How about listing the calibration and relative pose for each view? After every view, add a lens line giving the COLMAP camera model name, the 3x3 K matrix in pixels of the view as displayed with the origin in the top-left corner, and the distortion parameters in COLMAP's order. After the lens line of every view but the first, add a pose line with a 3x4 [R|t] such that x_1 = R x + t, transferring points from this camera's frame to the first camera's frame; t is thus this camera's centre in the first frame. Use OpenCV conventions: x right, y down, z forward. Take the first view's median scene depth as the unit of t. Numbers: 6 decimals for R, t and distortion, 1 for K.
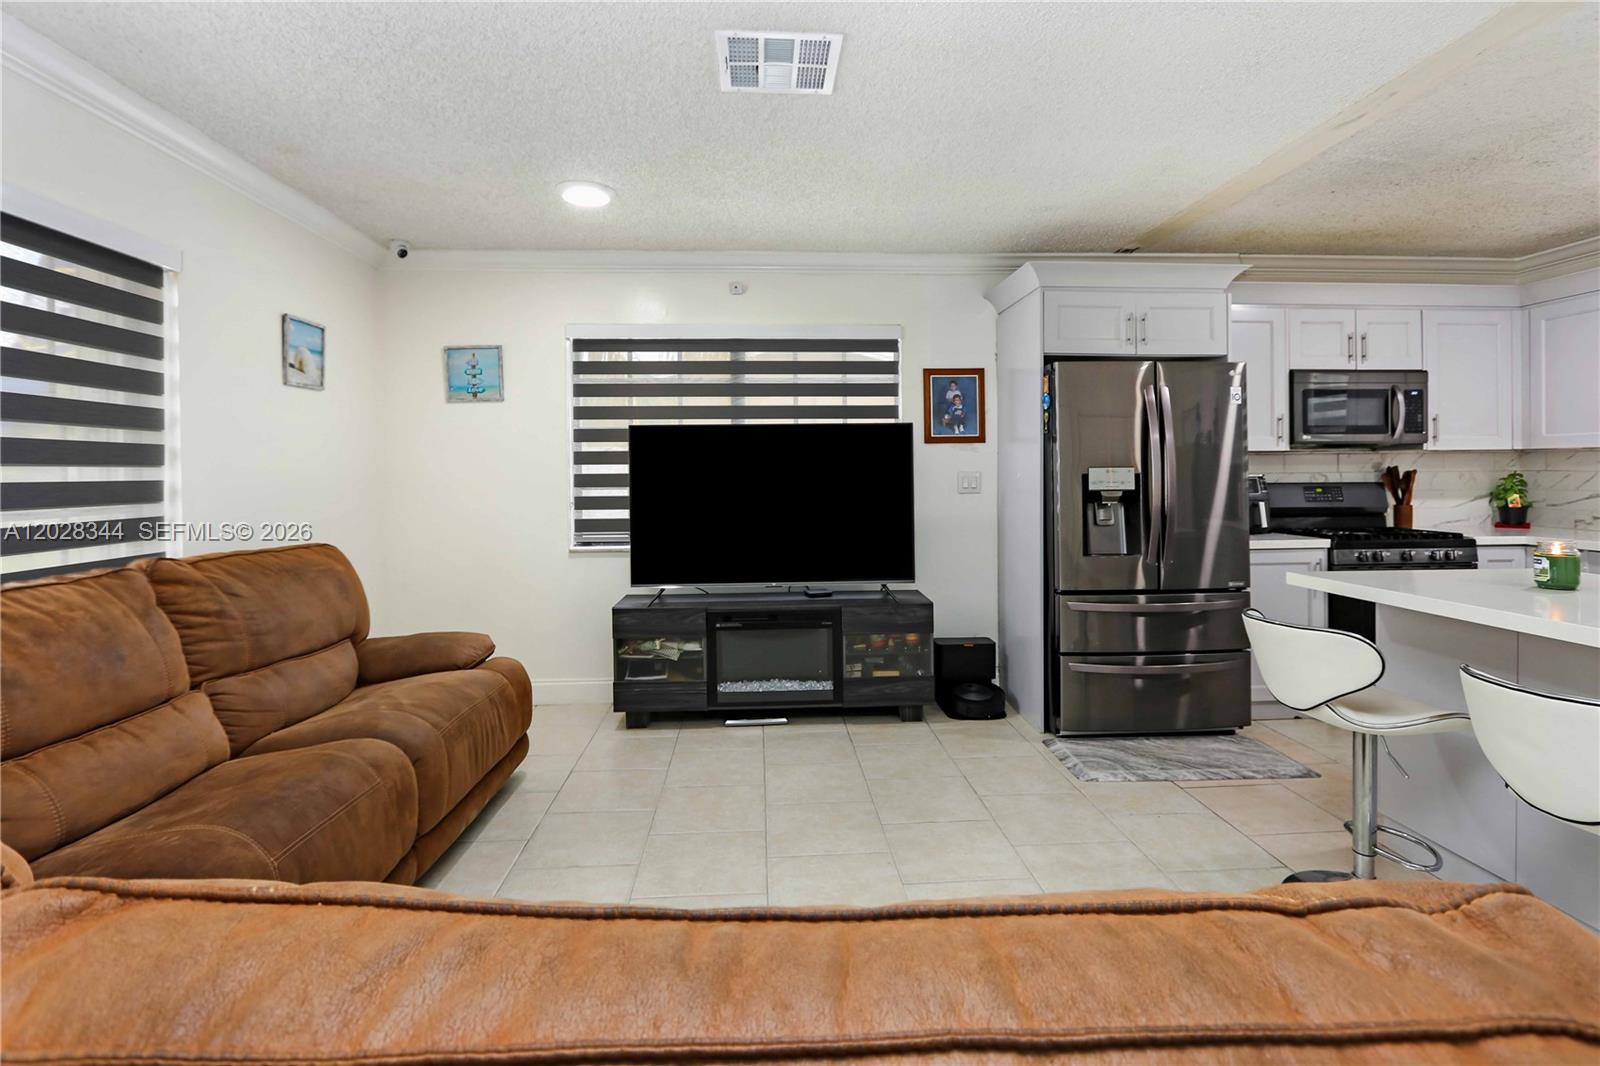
lens RADIAL K [[796.4, 0, 811.3], [0, 796.4, 474.5], [0, 0, 1]] dist [-0.019129, 0.002337]
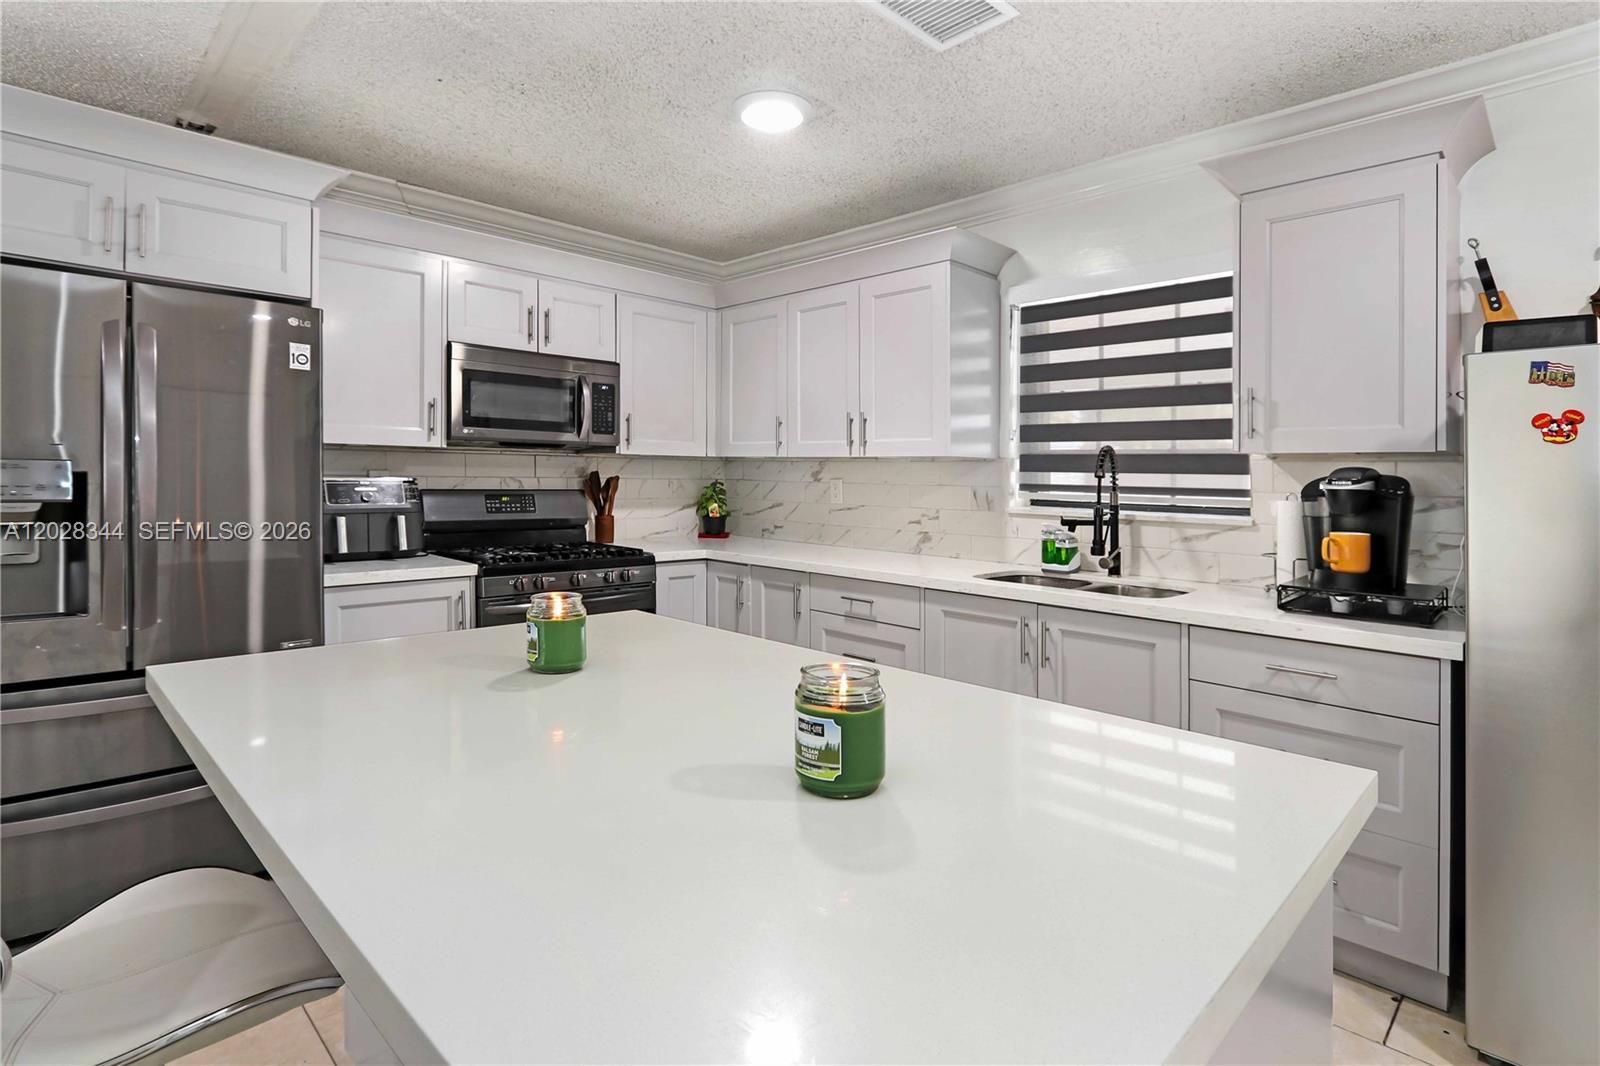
lens RADIAL K [[796.4, 0, 796.1], [0, 796.4, 473.9], [0, 0, 1]] dist [-0.019129, 0.002337]
pose [[0.759336, 0.020831, 0.650365, 0.388964], [-0.017560, 0.999779, -0.011521, -0.001931], [-0.650461, -0.002672, 0.759535, 0.220007]]
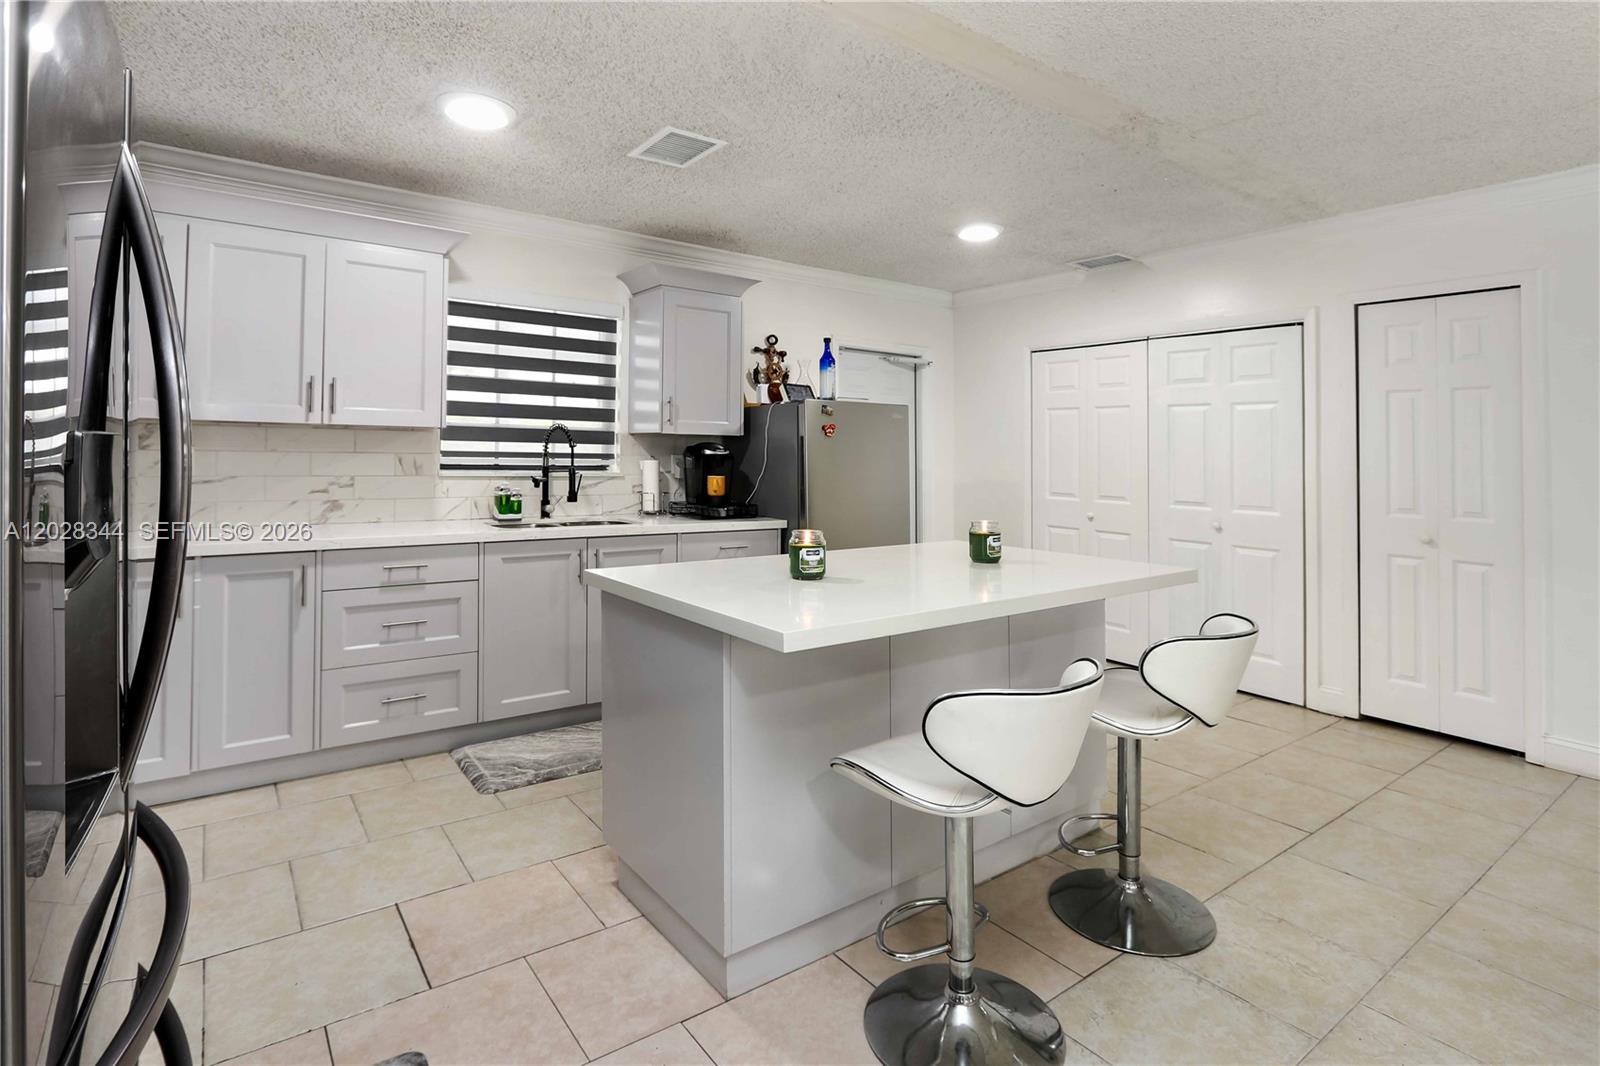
lens RADIAL K [[796.4, 0, 822.6], [0, 796.4, 416.4], [0, 0, 1]] dist [-0.019129, 0.002337]
pose [[-0.549128, 0.037732, 0.834886, 0.047503], [-0.008726, 0.998667, -0.050873, -0.001961], [-0.835693, -0.035221, -0.548067, 0.866784]]
